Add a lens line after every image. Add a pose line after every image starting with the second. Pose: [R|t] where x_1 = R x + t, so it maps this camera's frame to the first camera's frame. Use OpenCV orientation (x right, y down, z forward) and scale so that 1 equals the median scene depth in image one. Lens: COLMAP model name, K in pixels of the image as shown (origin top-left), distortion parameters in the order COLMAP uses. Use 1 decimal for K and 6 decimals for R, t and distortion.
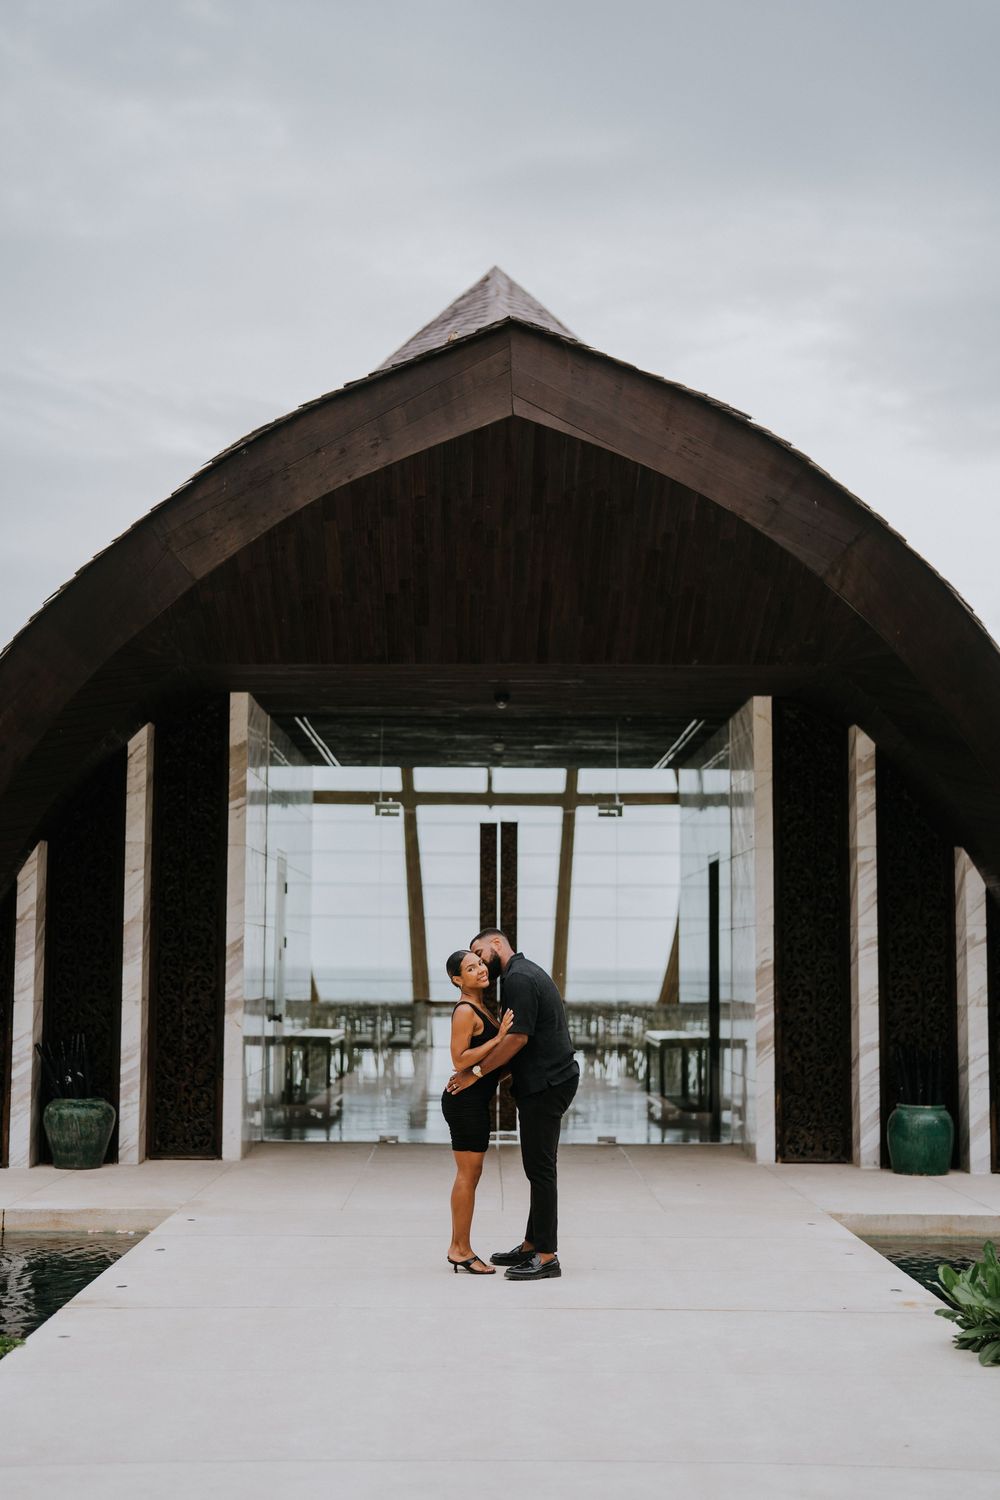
lens RADIAL K [[2143.8, 0, 500.0], [0, 2143.8, 750.0], [0, 0, 1]] dist [0.130593, -2.298211]
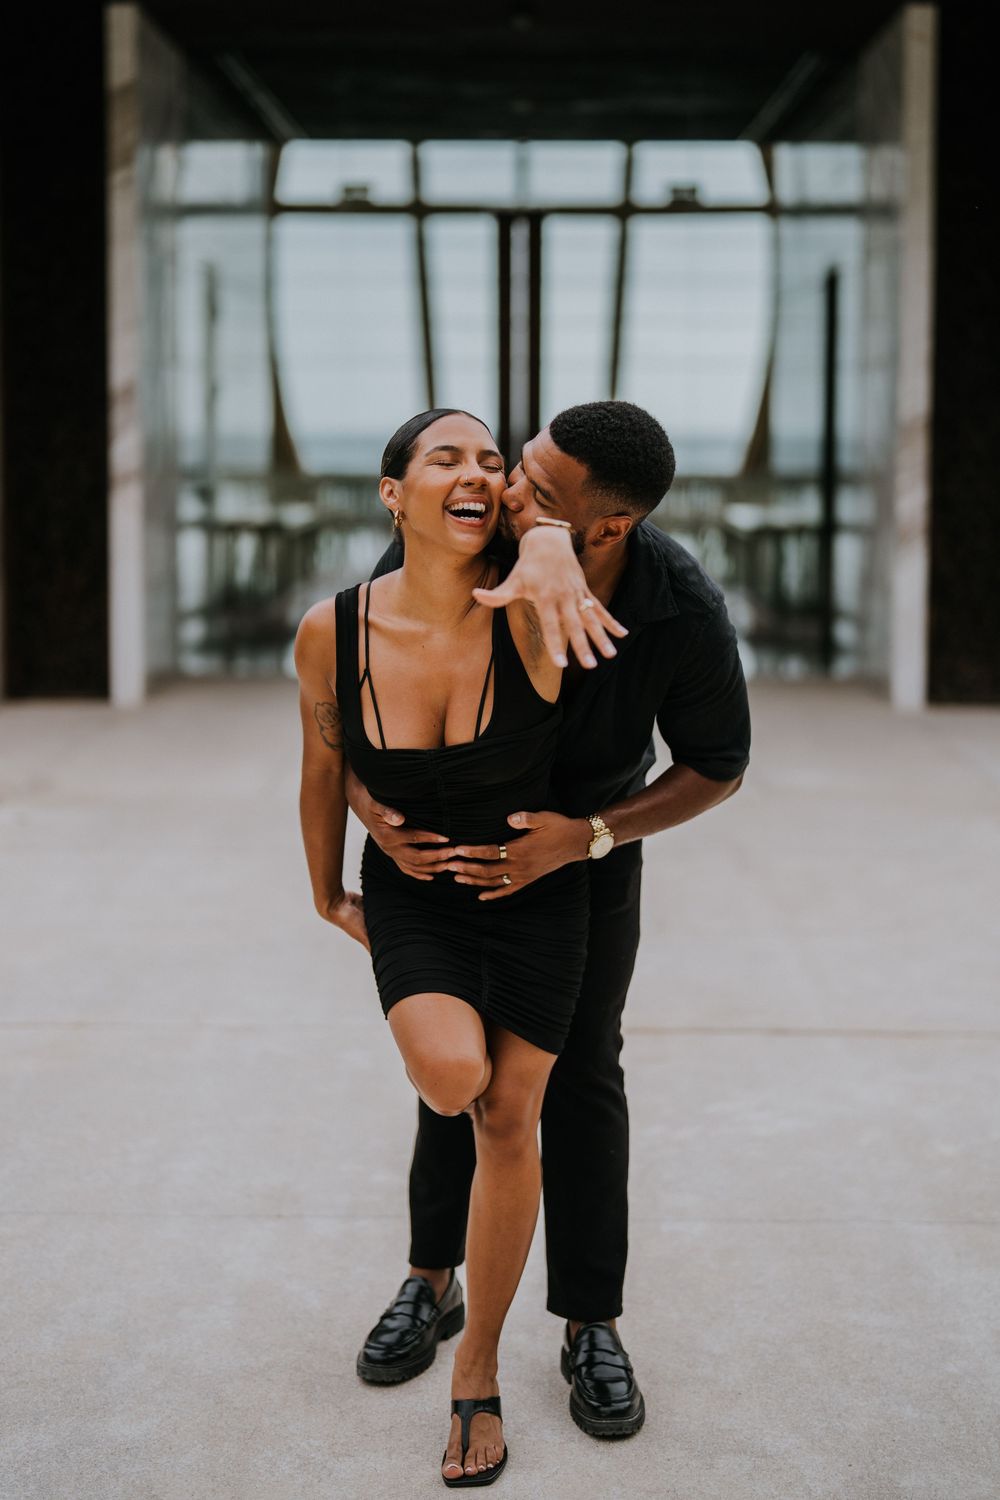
lens RADIAL K [[2143.8, 0, 500.0], [0, 2143.8, 750.0], [0, 0, 1]] dist [0.130593, -2.298211]
pose [[0.999641, 0.001395, -0.026765, 0.011066], [0.005085, 0.970639, 0.240488, 0.036889], [0.026315, -0.240538, 0.970283, 0.292924]]
